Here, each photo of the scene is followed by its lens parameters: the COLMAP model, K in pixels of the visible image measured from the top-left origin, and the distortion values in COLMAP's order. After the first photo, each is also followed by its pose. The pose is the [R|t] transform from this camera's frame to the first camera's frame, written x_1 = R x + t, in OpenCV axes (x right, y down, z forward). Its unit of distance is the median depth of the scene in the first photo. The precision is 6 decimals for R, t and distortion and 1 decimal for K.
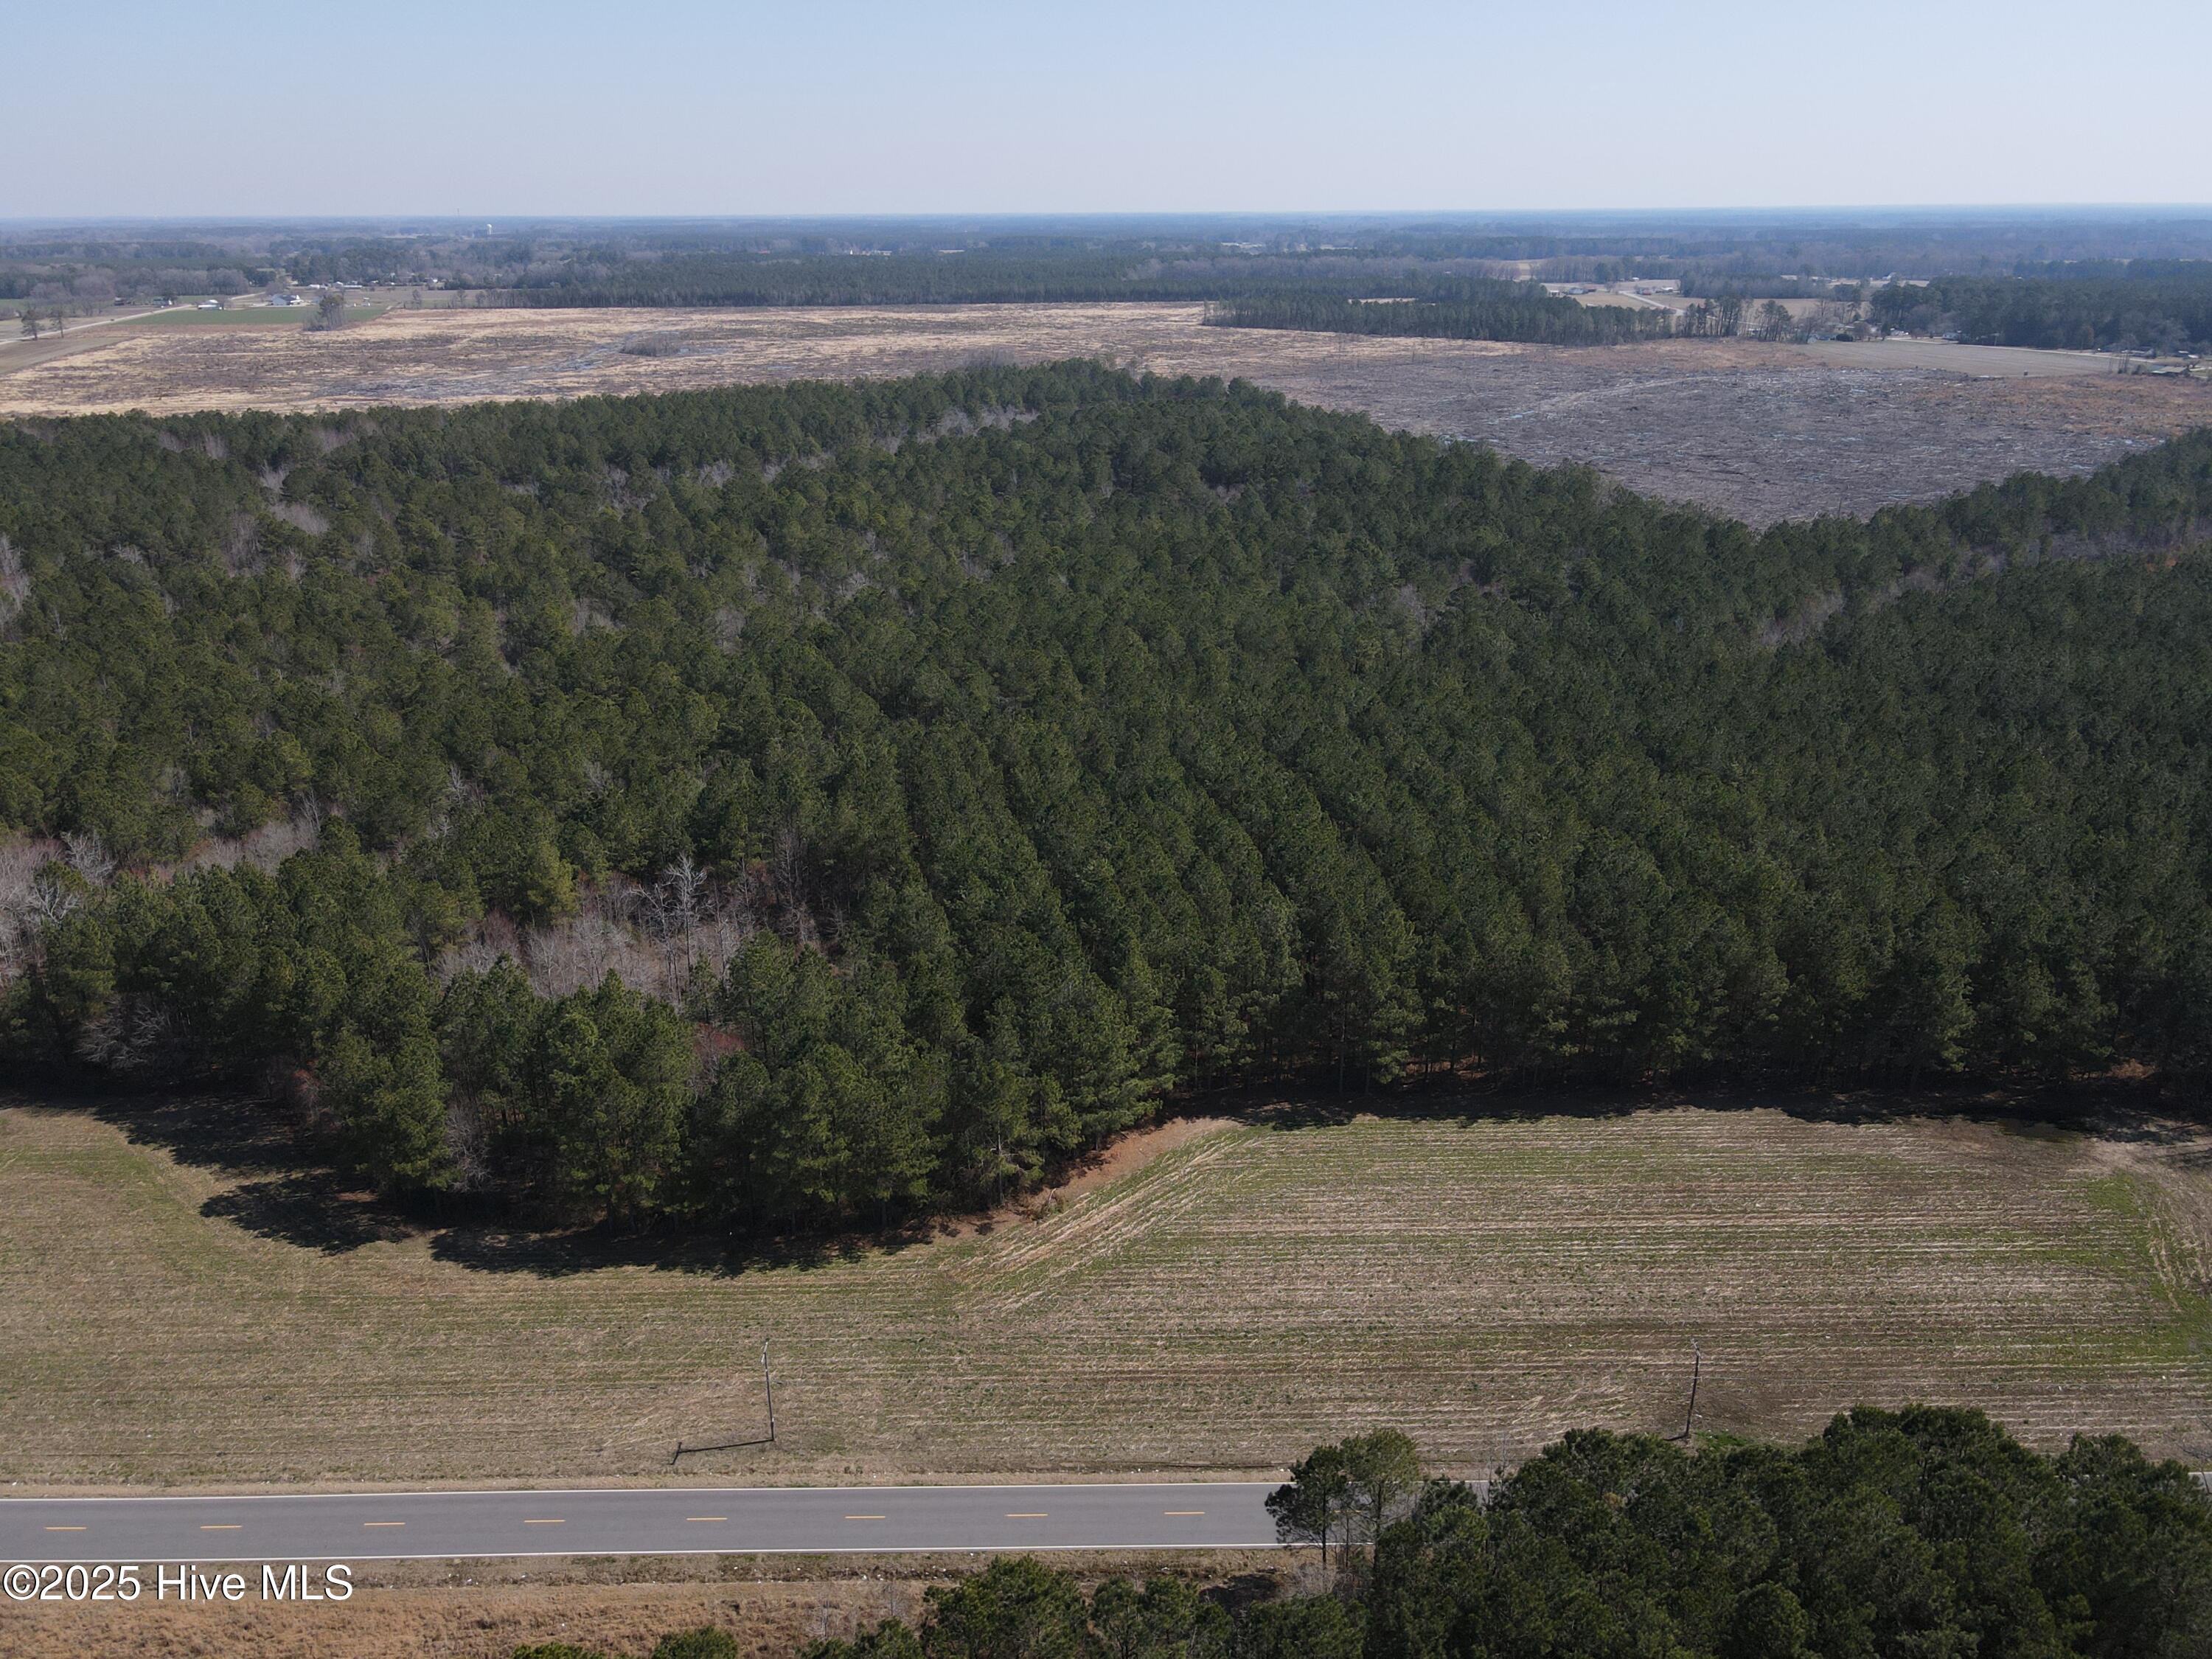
lens RADIAL K [[1615.7, 0, 1111.5], [0, 1615.7, 835.1], [0, 0, 1]] dist [0.009286, 0.011762]
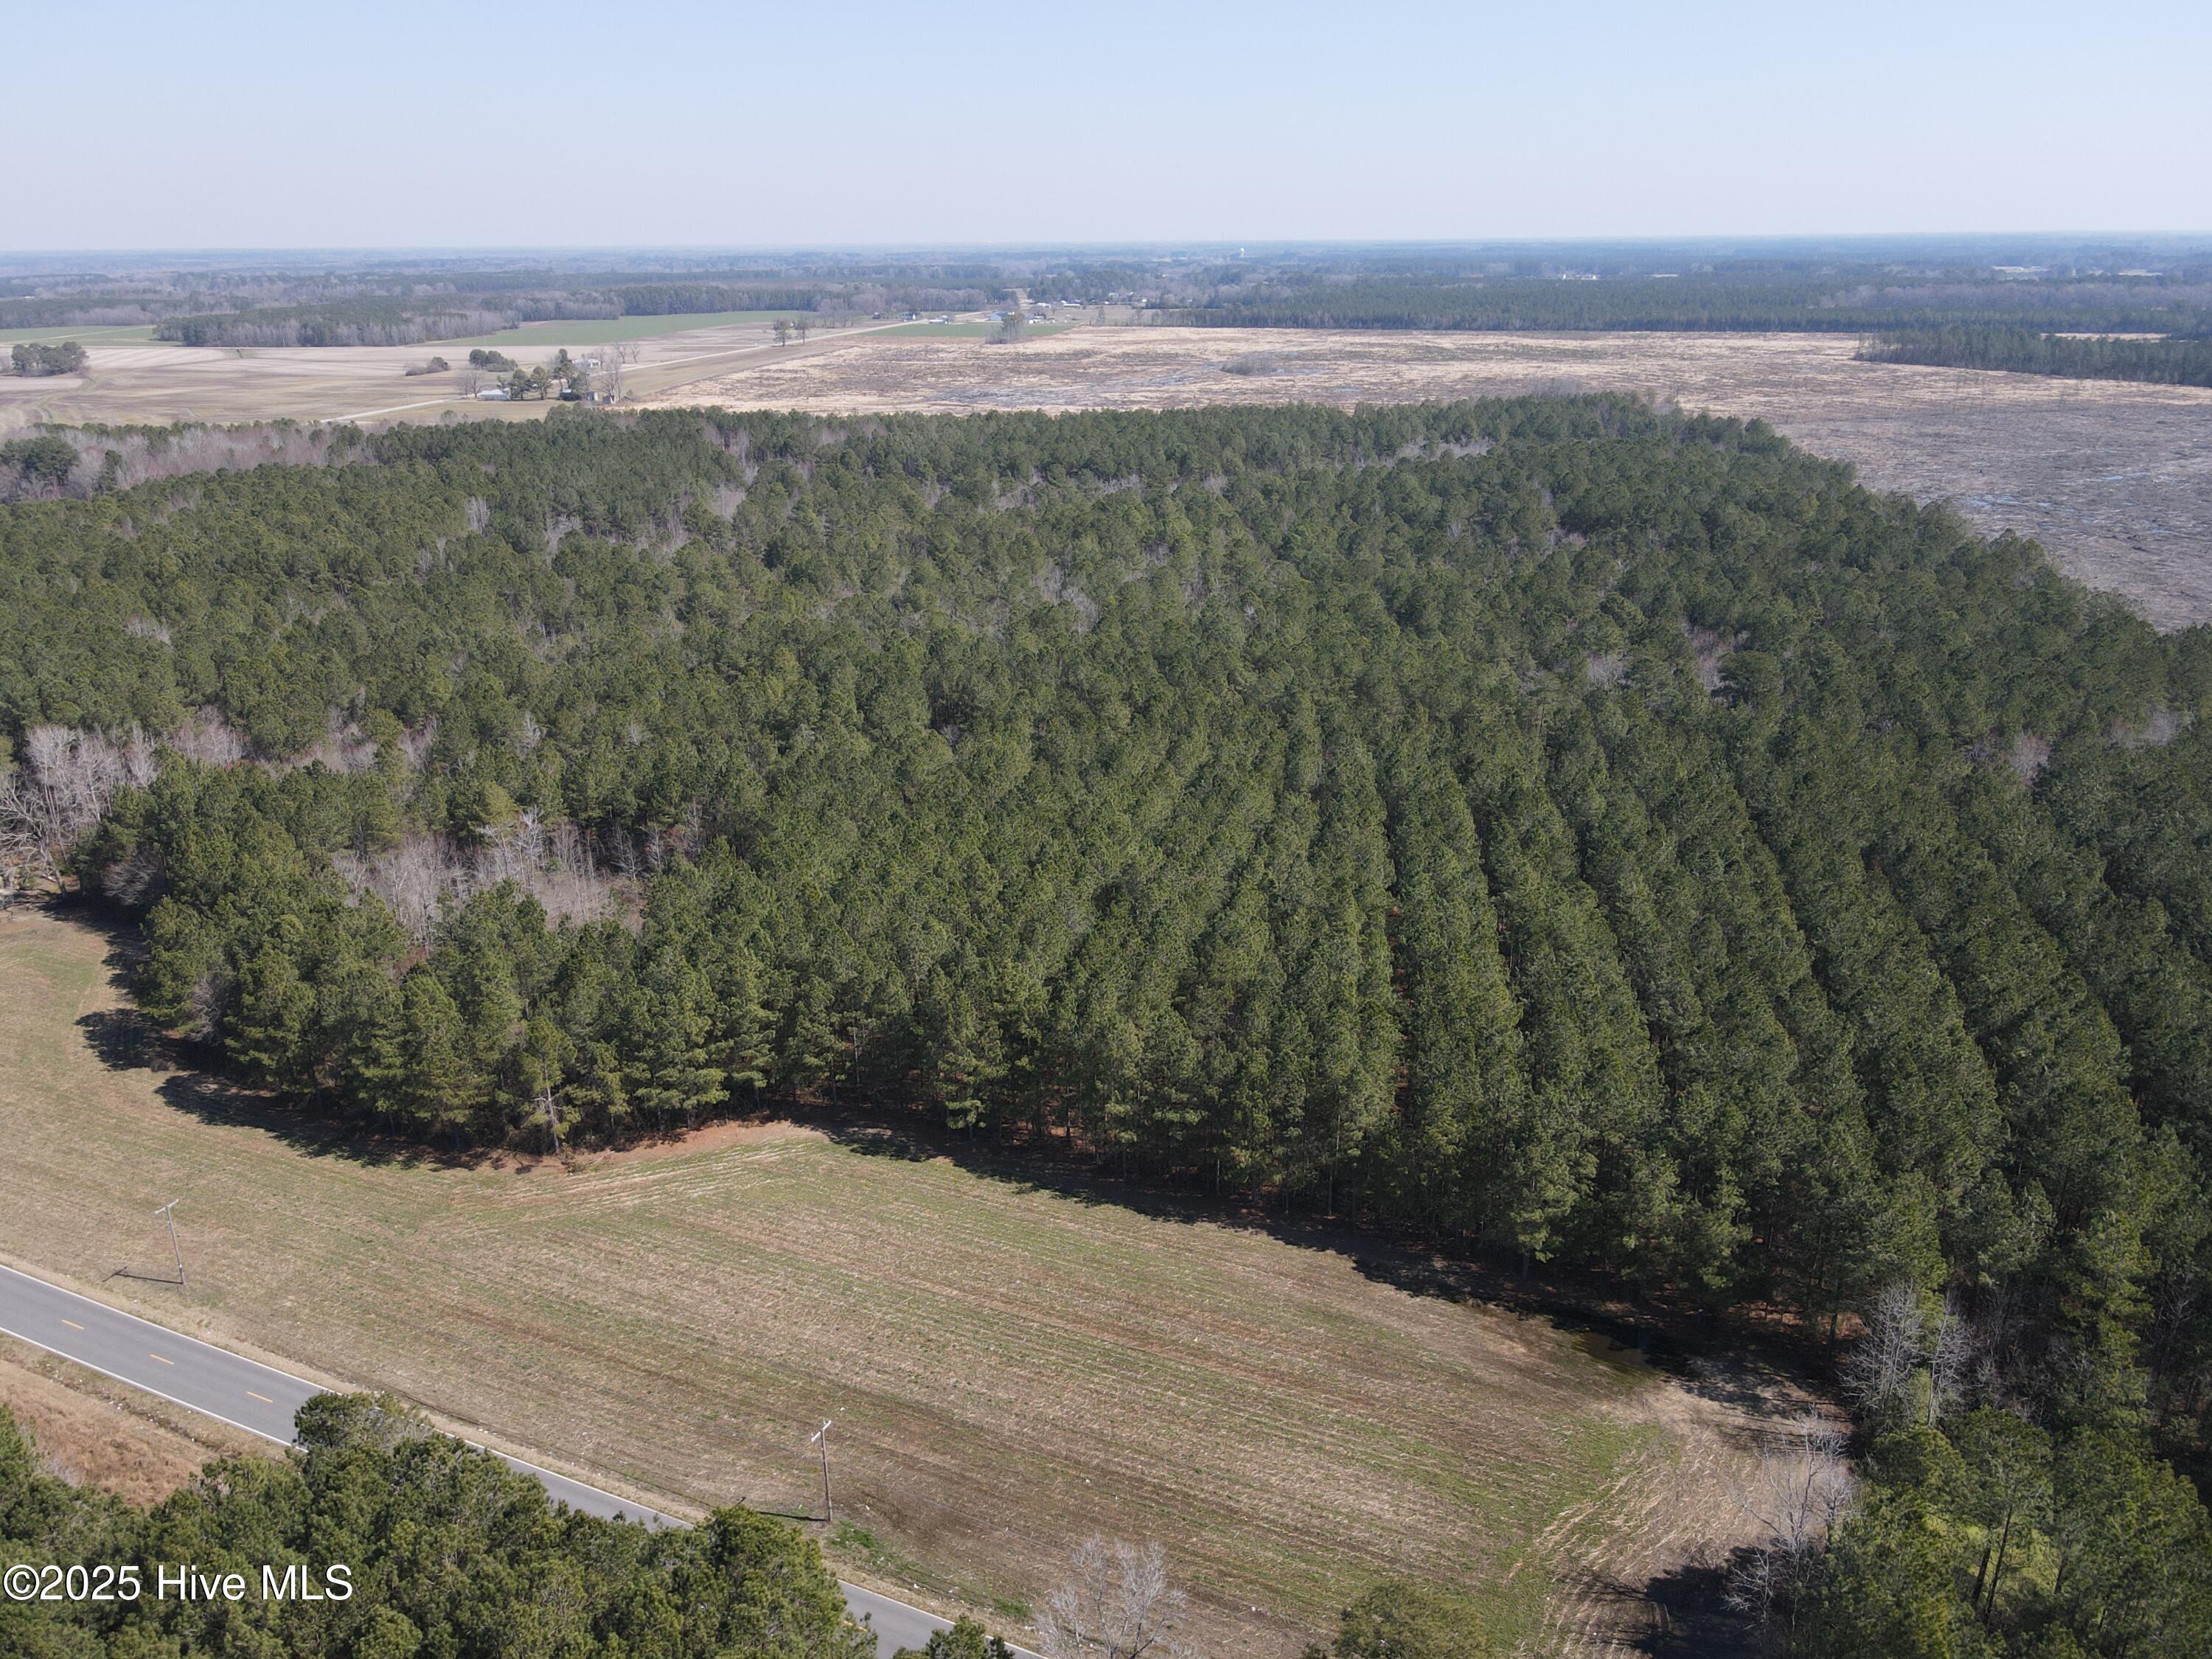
lens RADIAL K [[1615.7, 0, 1111.5], [0, 1615.7, 835.1], [0, 0, 1]] dist [0.009286, 0.011762]
pose [[0.904522, 0.147575, -0.400076, 0.119200], [-0.152501, 0.988107, 0.019694, -0.011099], [0.398225, 0.043198, 0.916270, 0.024007]]
